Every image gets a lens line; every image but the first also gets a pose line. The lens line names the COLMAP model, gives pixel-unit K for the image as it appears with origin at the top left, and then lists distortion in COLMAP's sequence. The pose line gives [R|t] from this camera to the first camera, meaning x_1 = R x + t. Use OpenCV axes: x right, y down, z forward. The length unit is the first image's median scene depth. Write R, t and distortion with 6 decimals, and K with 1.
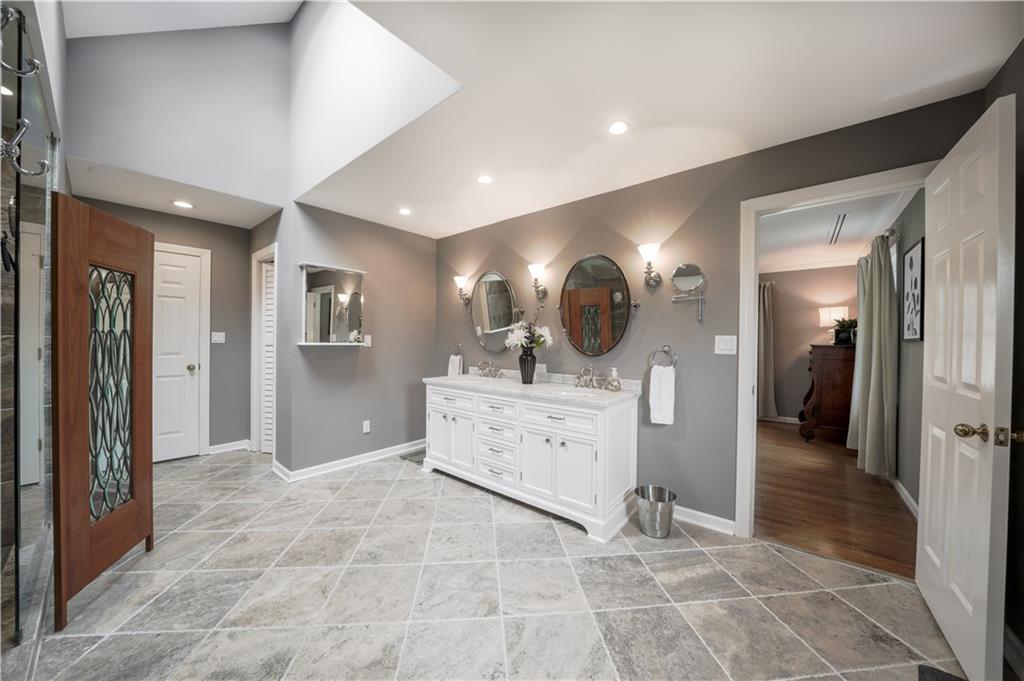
lens RADIAL K [[351.7, 0, 511.5], [0, 351.7, 343.0], [0, 0, 1]] dist [-0.025843, 0.001040]
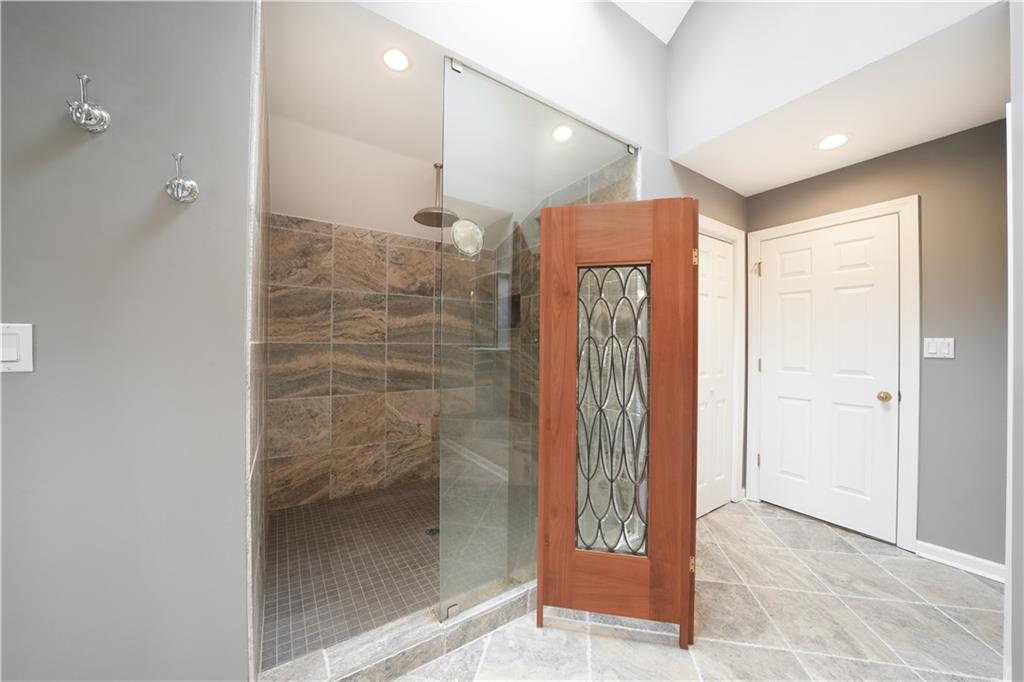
lens RADIAL K [[351.7, 0, 511.5], [0, 351.7, 342.8], [0, 0, 1]] dist [-0.025843, 0.001040]
pose [[-0.291427, -0.022131, -0.956337, -0.196638], [-0.017273, 0.999691, -0.017871, -0.002893], [0.956437, 0.011311, -0.291719, 0.705921]]
